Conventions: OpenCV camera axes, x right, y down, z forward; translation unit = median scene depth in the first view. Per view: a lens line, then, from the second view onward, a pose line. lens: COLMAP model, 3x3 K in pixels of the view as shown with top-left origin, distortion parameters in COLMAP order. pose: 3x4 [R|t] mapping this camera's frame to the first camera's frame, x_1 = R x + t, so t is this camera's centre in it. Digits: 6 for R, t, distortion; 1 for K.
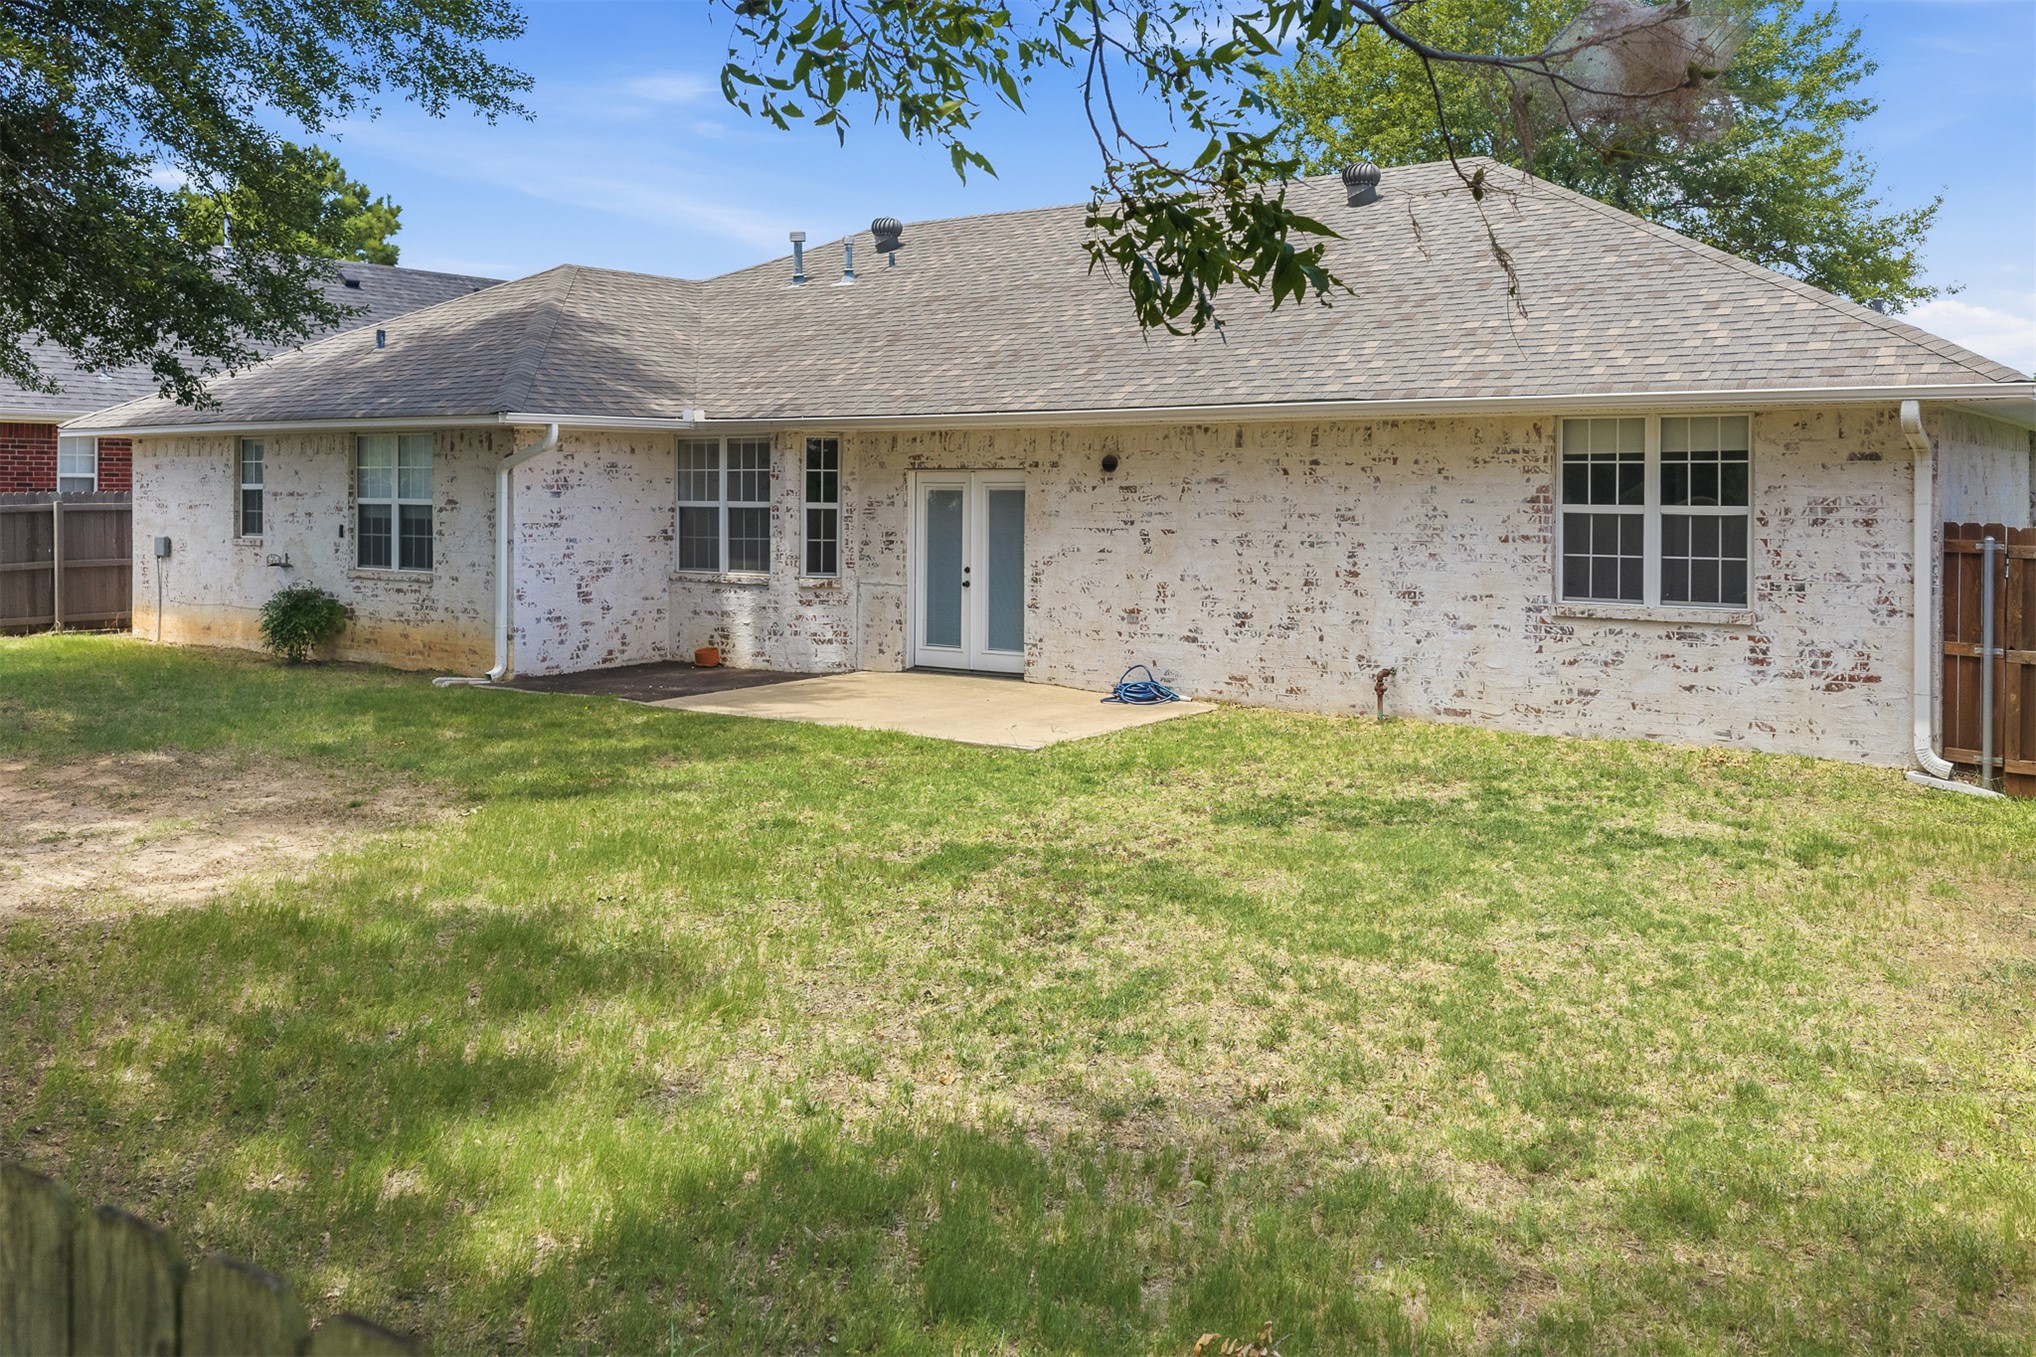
lens RADIAL K [[1679.4, 0, 1023.1], [0, 1679.4, 680.9], [0, 0, 1]] dist [0.024990, -0.057812]
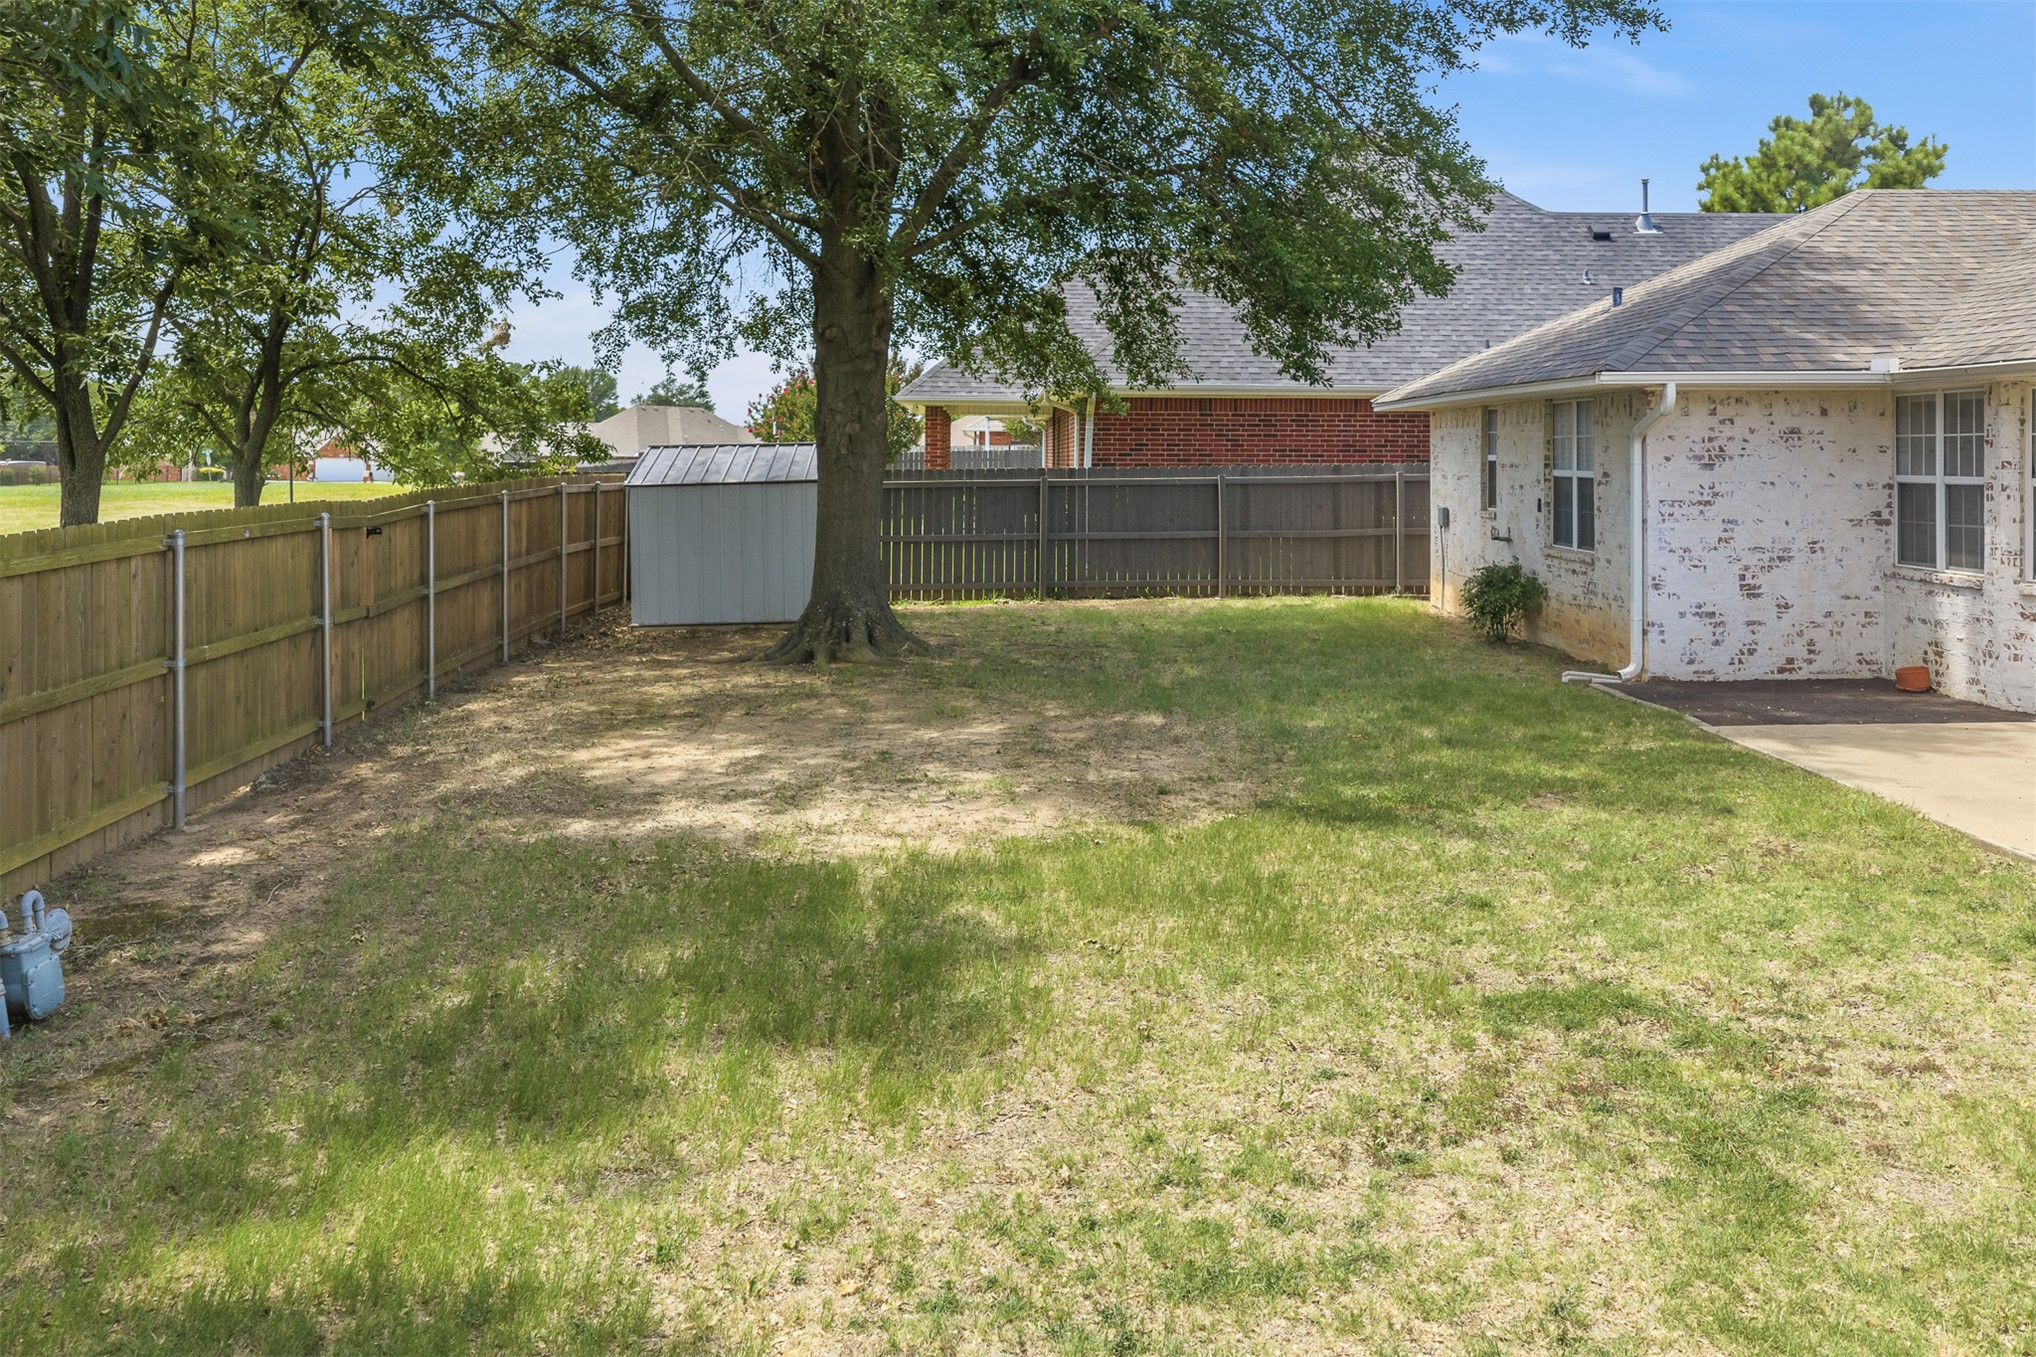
lens RADIAL K [[1735.4, 0, 1016.8], [0, 1735.4, 566.4], [0, 0, 1]] dist [0.002620, -0.006635]
pose [[0.612344, 0.048672, -0.789092, 0.185804], [-0.090047, 0.995902, -0.008450, -0.021853], [0.785447, 0.076230, 0.614217, 0.191678]]
